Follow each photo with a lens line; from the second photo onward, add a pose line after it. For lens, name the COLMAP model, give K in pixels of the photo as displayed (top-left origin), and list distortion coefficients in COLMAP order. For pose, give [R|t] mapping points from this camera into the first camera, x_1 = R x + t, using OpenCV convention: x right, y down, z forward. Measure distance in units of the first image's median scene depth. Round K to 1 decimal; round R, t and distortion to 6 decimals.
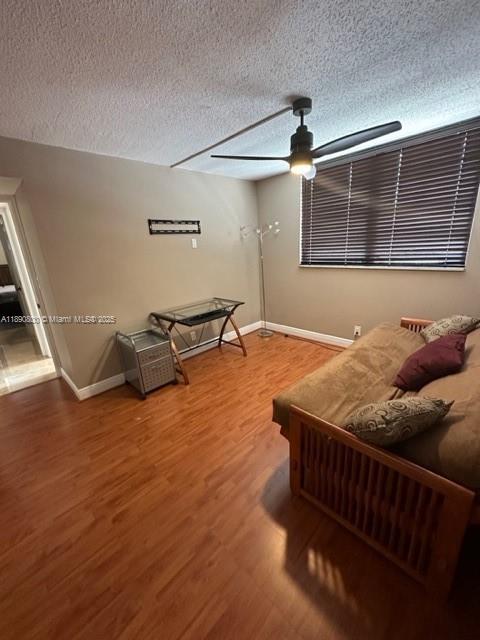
lens RADIAL K [[255.9, 0, 241.0], [0, 255.9, 317.3], [0, 0, 1]] dist [0.001699, 0.000853]
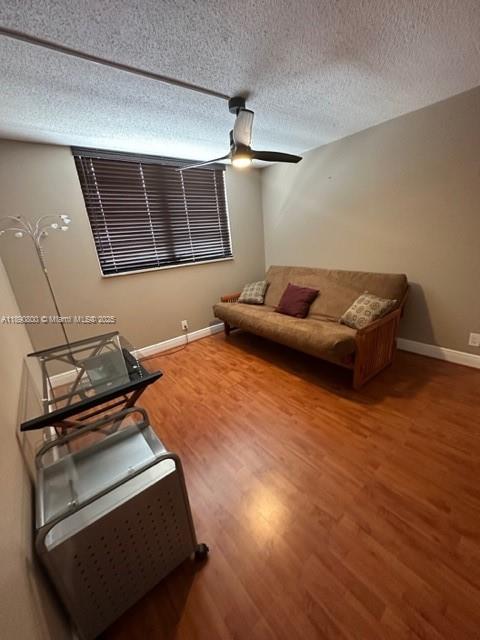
lens RADIAL K [[255.9, 0, 241.0], [0, 255.9, 317.3], [0, 0, 1]] dist [0.001699, 0.000853]
pose [[0.121081, -0.254749, 0.959397, -0.659962], [0.344943, 0.917073, 0.199977, -0.132574], [-0.930781, 0.306724, 0.198914, 0.666888]]
